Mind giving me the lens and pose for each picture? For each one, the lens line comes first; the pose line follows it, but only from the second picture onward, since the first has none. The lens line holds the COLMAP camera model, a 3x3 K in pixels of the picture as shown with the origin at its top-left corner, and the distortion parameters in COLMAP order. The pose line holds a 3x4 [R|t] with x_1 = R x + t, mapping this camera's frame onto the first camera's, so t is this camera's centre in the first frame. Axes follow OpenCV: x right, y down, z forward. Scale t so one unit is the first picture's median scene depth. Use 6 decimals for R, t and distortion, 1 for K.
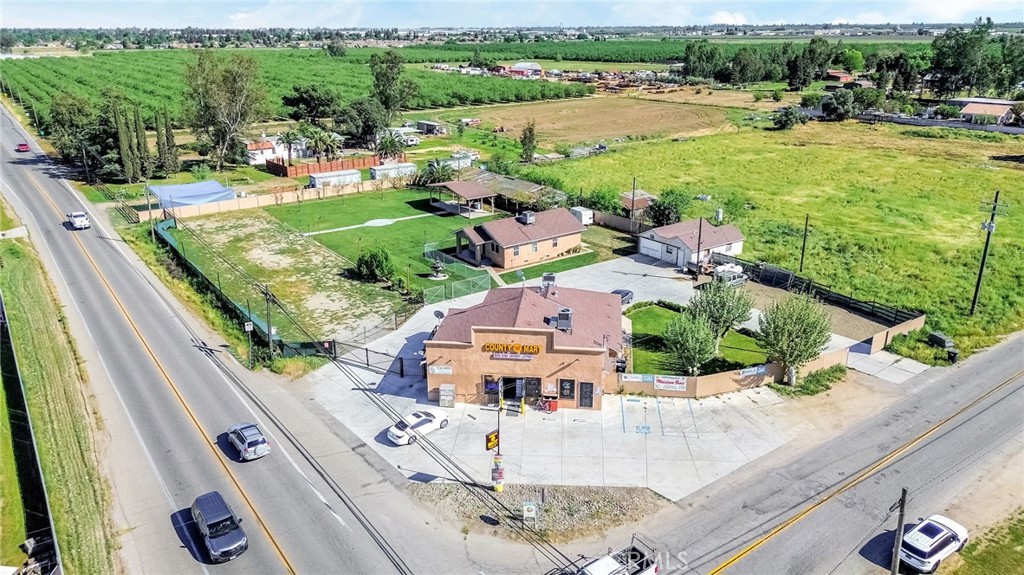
lens RADIAL K [[719.8, 0, 513.6], [0, 719.8, 290.5], [0, 0, 1]] dist [0.106525, -0.138562]
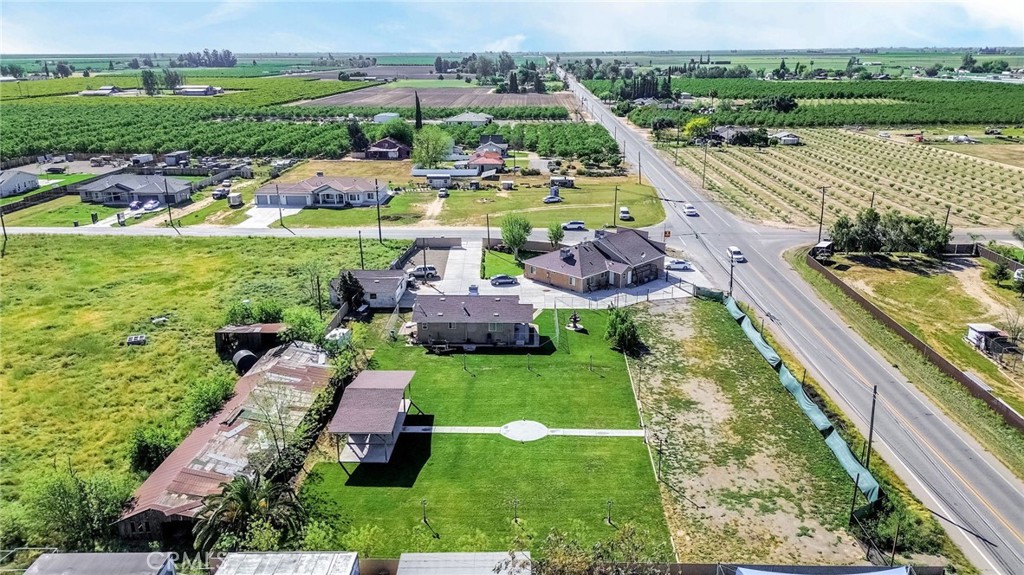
lens RADIAL K [[719.8, 0, 513.6], [0, 719.8, 290.5], [0, 0, 1]] dist [0.106525, -0.138562]
pose [[-0.786800, -0.184235, 0.589069, -0.725763], [0.219073, 0.808906, 0.545599, -0.745807], [-0.577020, 0.558326, -0.596087, 1.791047]]
